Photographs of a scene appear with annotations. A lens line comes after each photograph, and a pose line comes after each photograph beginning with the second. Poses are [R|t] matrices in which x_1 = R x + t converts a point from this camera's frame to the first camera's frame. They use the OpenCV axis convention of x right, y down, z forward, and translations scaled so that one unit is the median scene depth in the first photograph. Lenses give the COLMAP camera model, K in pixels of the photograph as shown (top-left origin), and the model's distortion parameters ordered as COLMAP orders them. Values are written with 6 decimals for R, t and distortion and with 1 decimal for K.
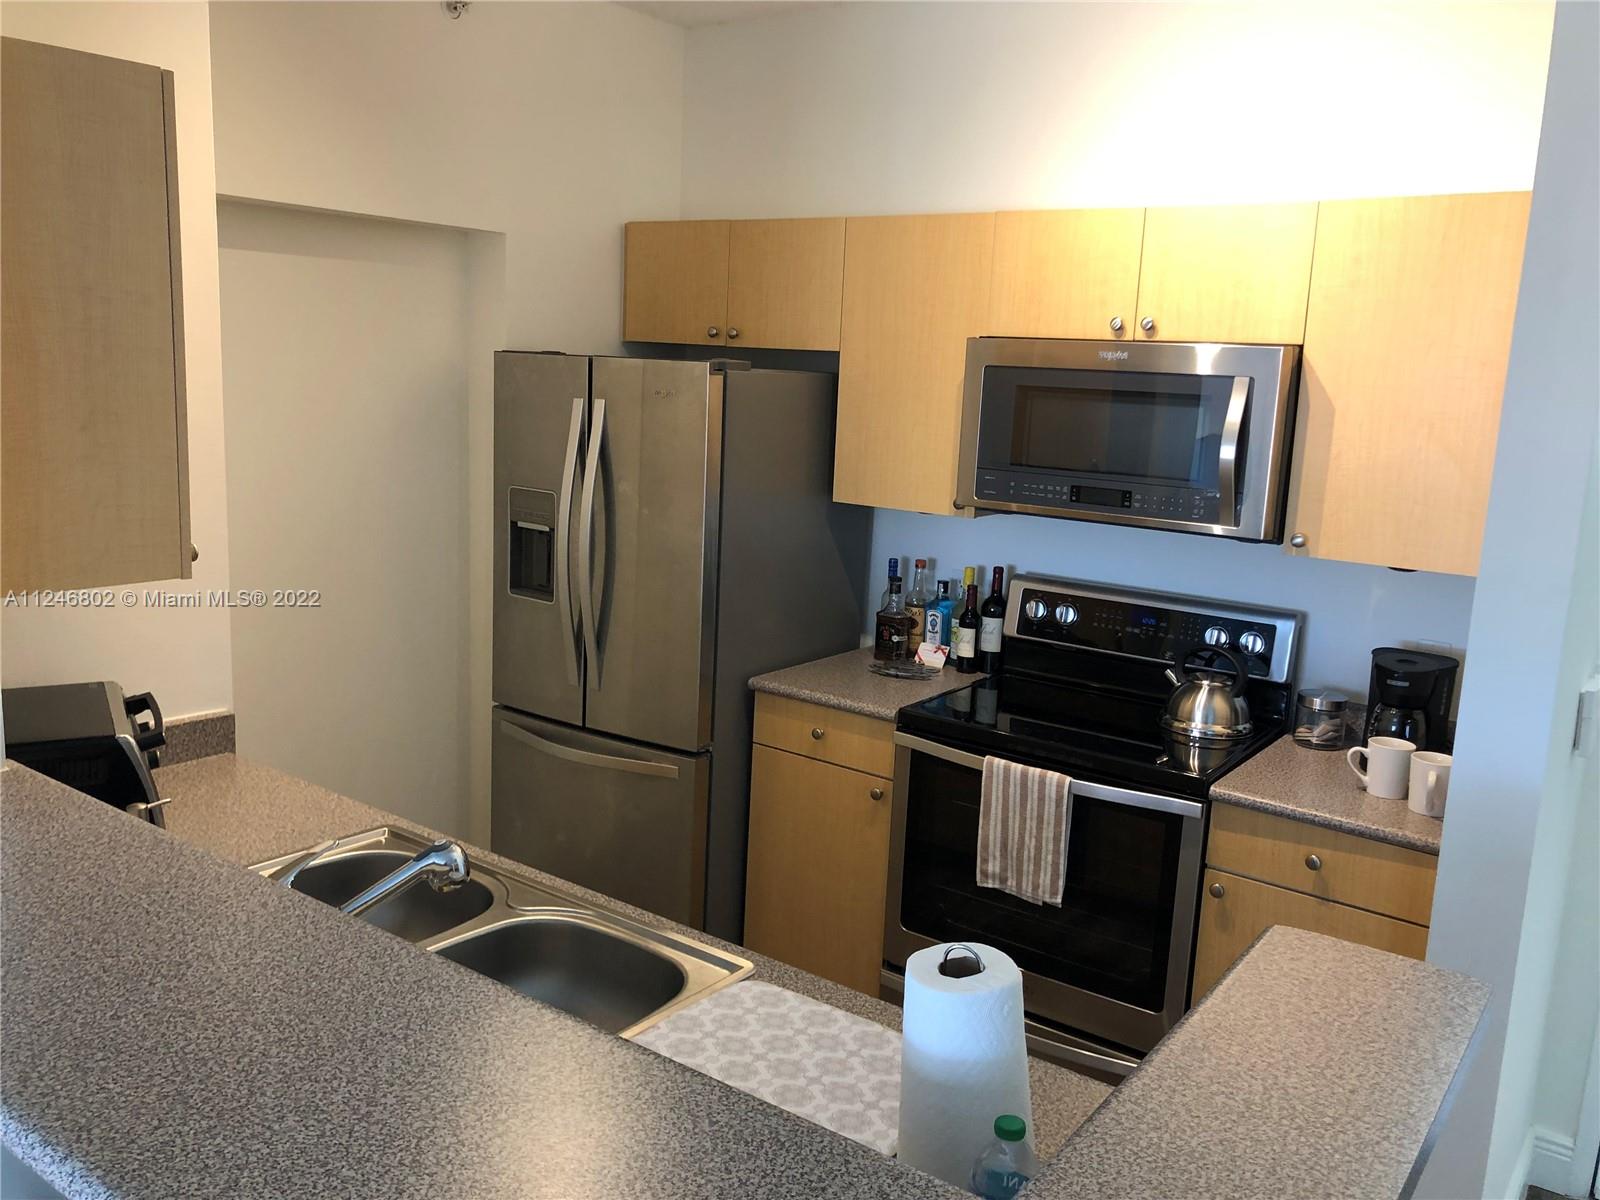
lens RADIAL K [[1299.7, 0, 803.4], [0, 1299.7, 593.0], [0, 0, 1]] dist [0.017343, 0.000748]
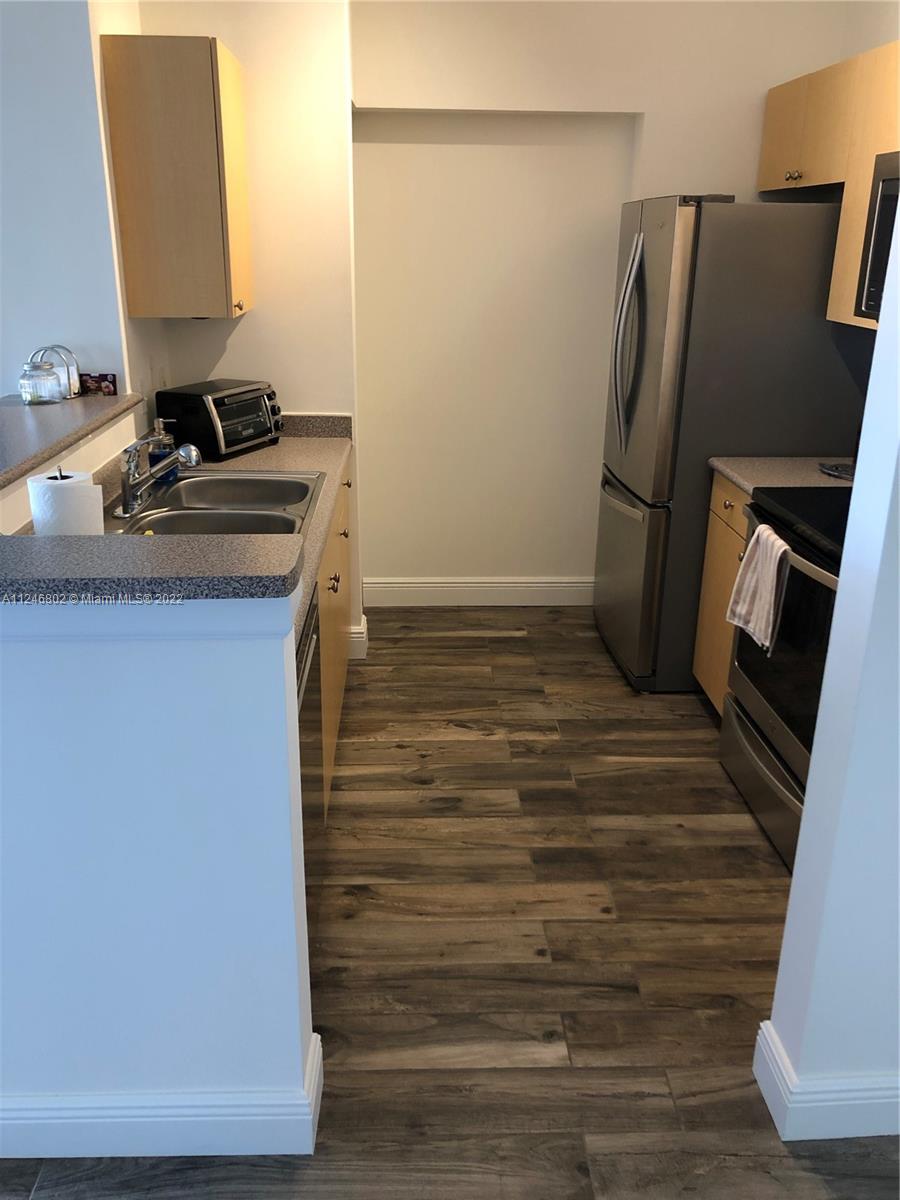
lens RADIAL K [[995.0, 0, 450.0], [0, 995.0, 600.0], [0, 0, 1]] dist [-0.010859, -0.003170]
pose [[0.624566, 0.233410, -0.745277, 0.557687], [-0.121676, 0.971723, 0.202361, 0.034141], [0.771435, -0.035705, 0.635305, 0.184960]]
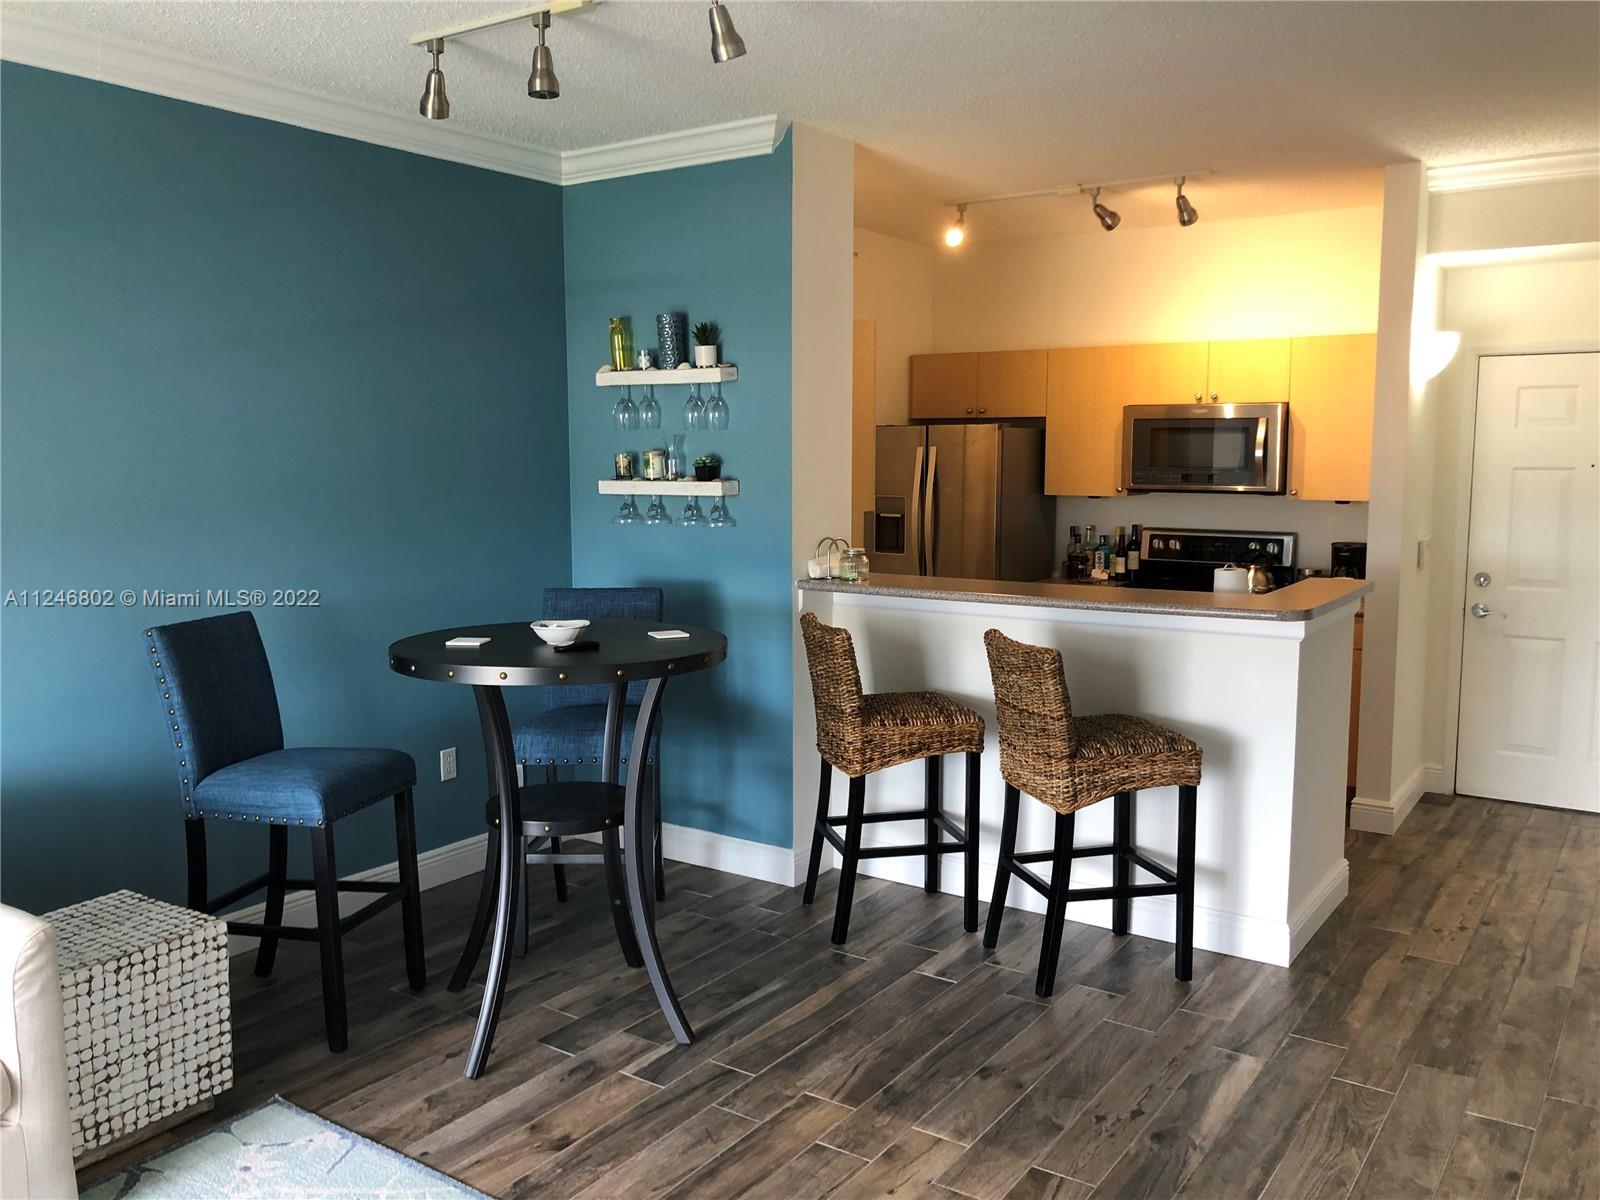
lens RADIAL K [[1308.5, 0, 809.2], [0, 1308.5, 591.2], [0, 0, 1]] dist [0.097010, -0.117889]
pose [[0.997760, -0.048981, 0.045553, -0.436477], [0.052040, 0.996286, -0.068599, 0.191838], [-0.042024, 0.070816, 0.996604, -0.939887]]
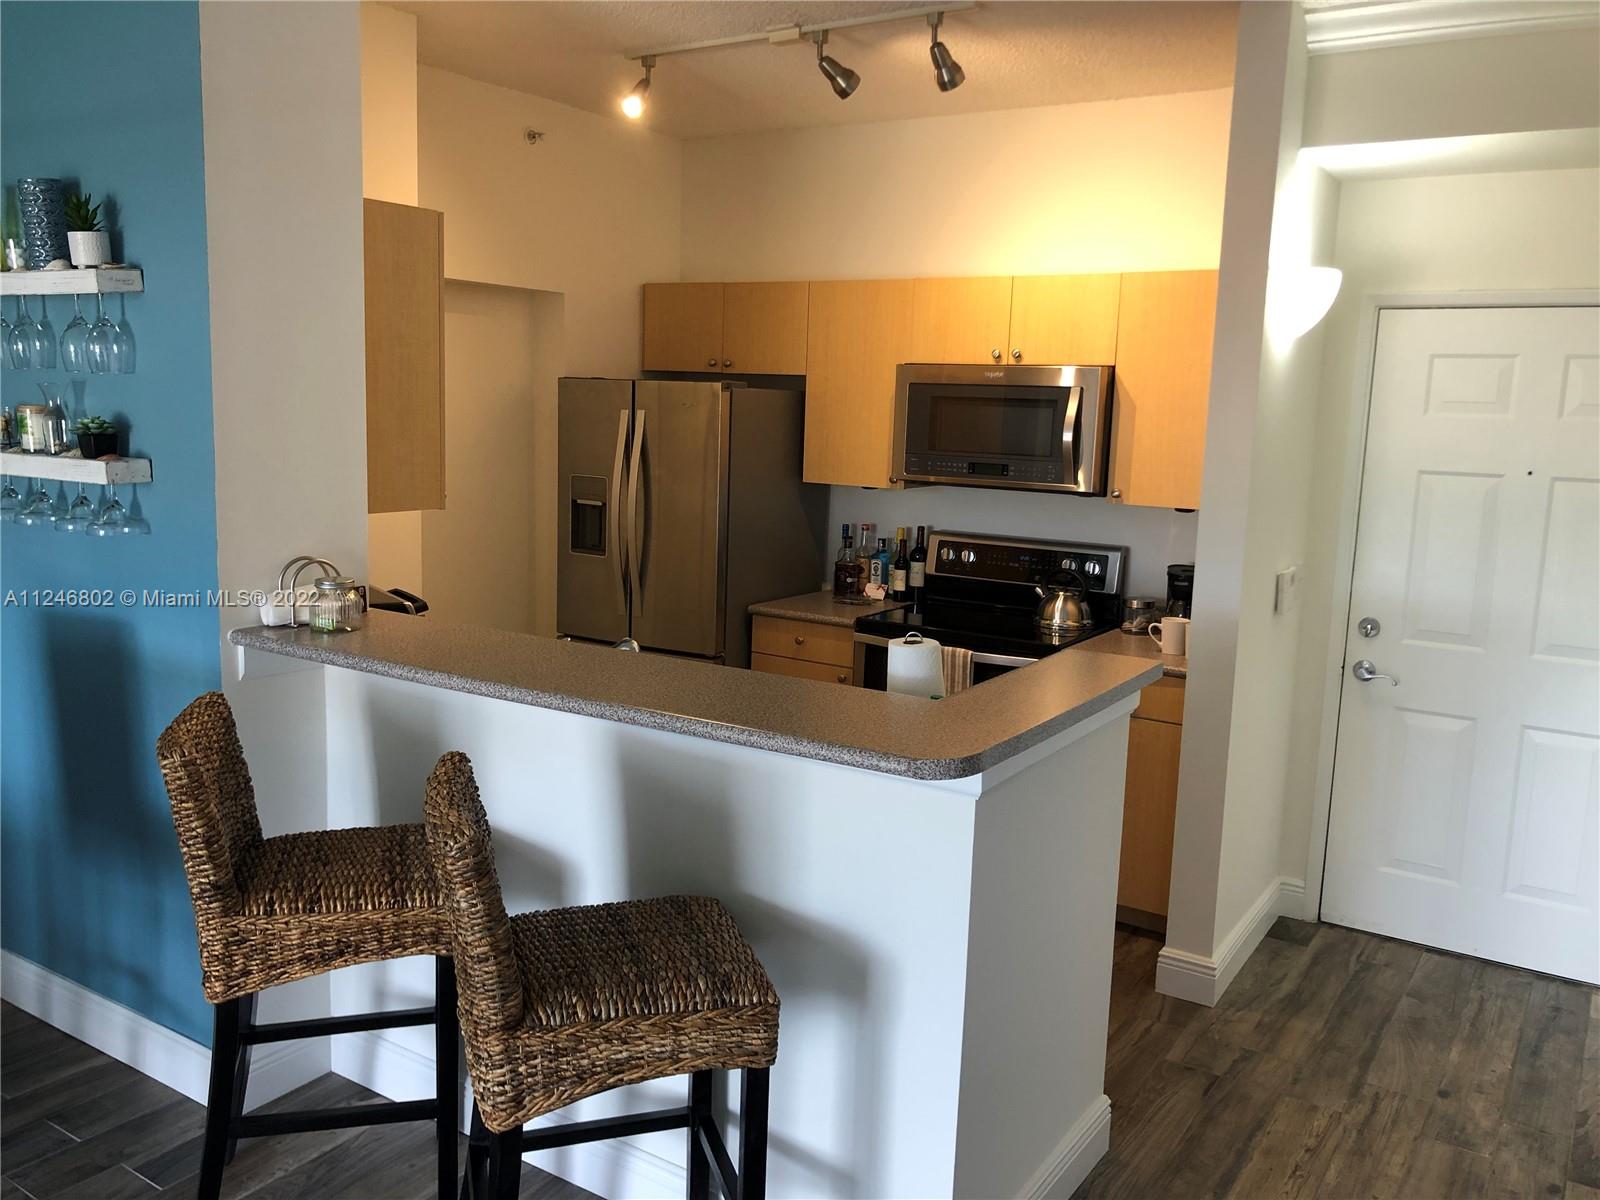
lens RADIAL K [[1308.5, 0, 809.2], [0, 1308.5, 591.2], [0, 0, 1]] dist [0.097010, -0.117889]
pose [[0.997566, -0.020975, 0.066500, -0.069975], [0.022934, 0.999321, -0.028841, 0.091871], [-0.065850, 0.030296, 0.997370, -0.425822]]
